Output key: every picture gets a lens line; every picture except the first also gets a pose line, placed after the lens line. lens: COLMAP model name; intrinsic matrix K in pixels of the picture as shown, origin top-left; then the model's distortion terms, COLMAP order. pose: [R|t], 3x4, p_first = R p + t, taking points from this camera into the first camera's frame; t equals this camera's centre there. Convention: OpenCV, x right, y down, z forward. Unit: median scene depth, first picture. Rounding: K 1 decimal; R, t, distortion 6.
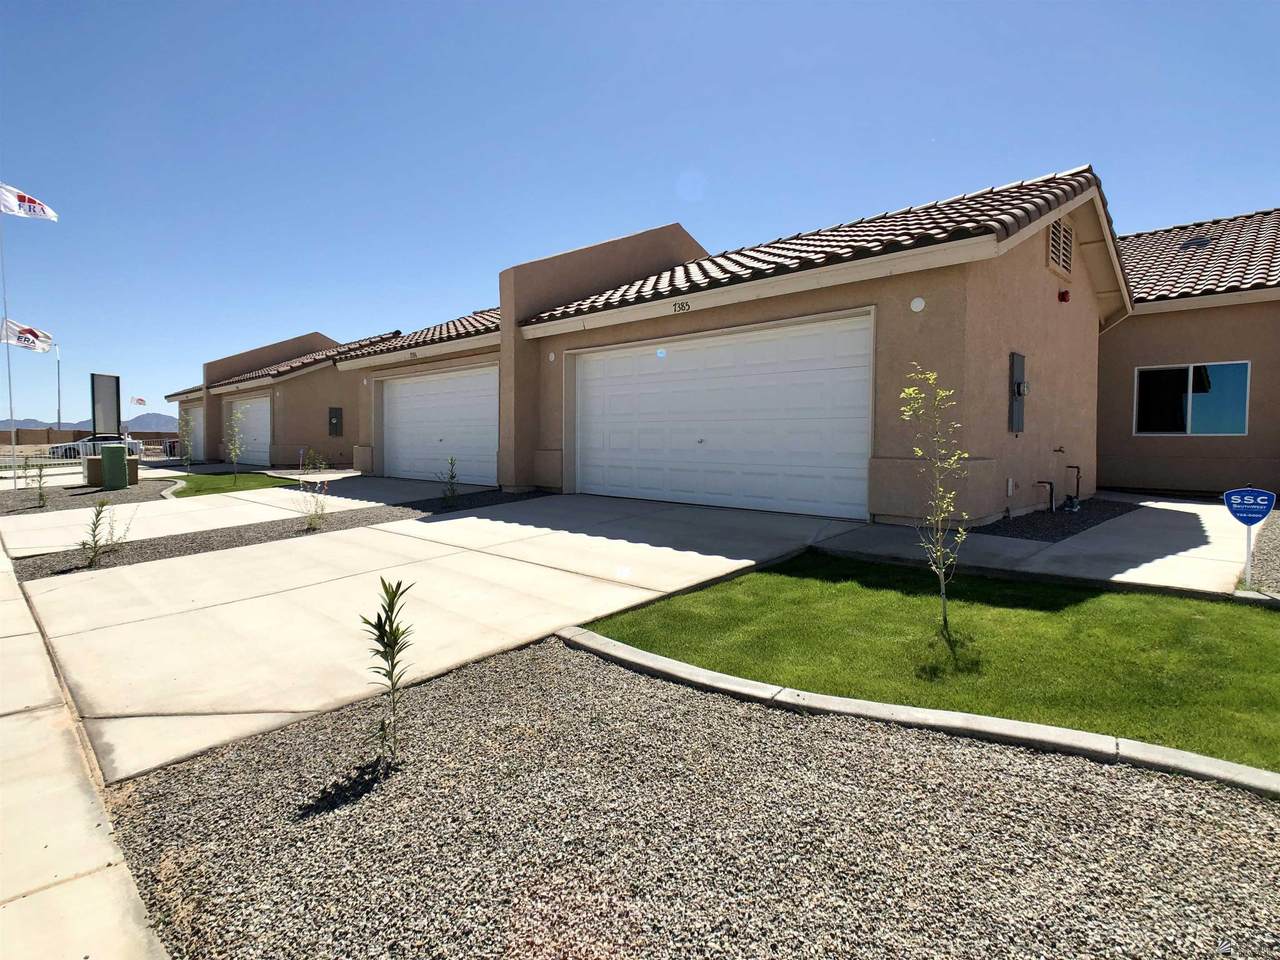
lens RADIAL K [[693.9, 0, 640.0], [0, 693.9, 480.0], [0, 0, 1]] dist [-0.005177, -0.001031]
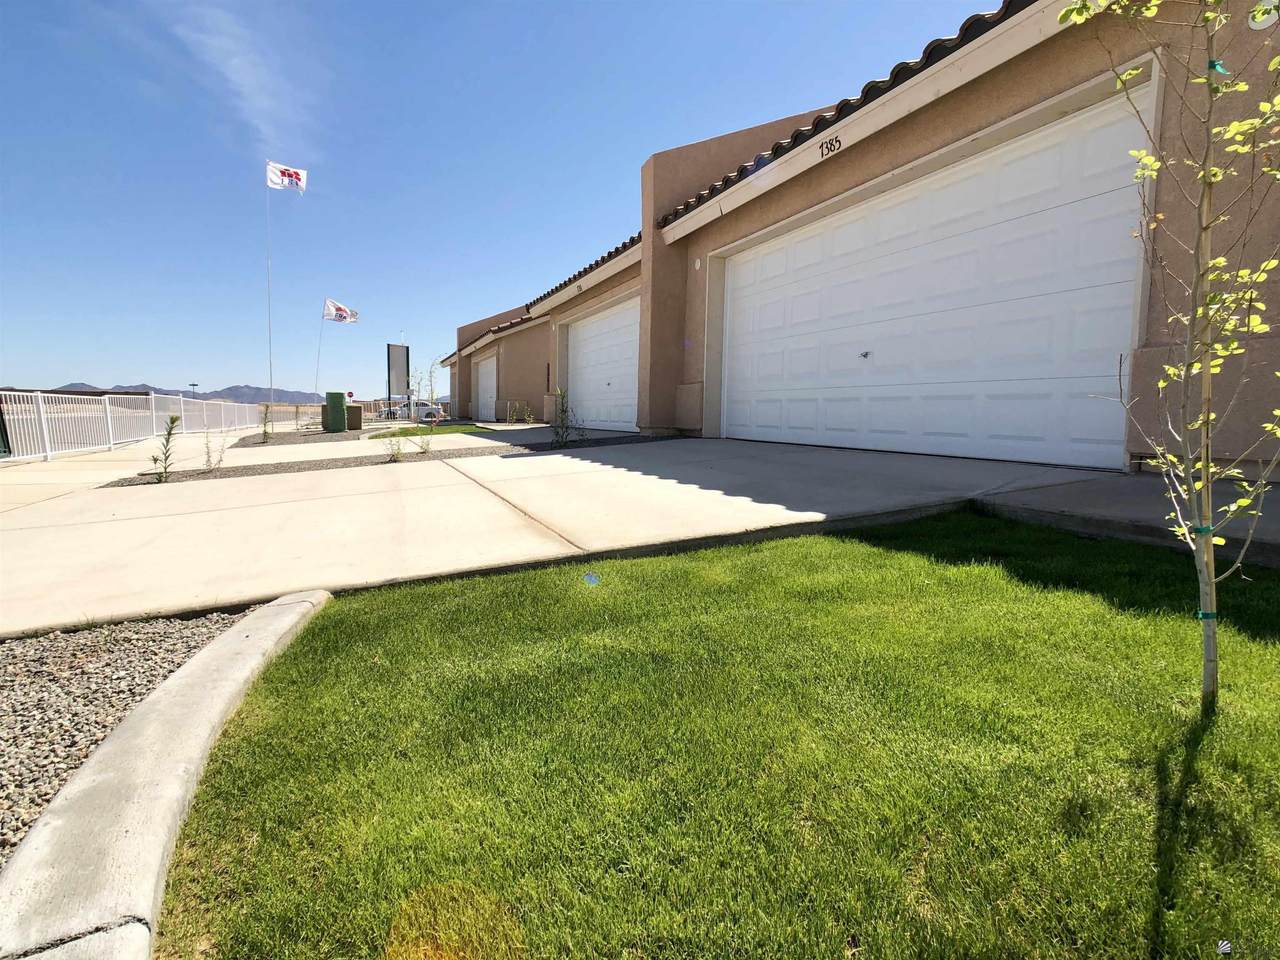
lens RADIAL K [[693.9, 0, 640.0], [0, 693.9, 480.0], [0, 0, 1]] dist [-0.005177, -0.001031]
pose [[0.925334, 0.043274, -0.376676, 0.152312], [-0.030132, 0.998716, 0.040715, 0.047872], [0.377954, -0.026325, 0.925450, 0.300272]]
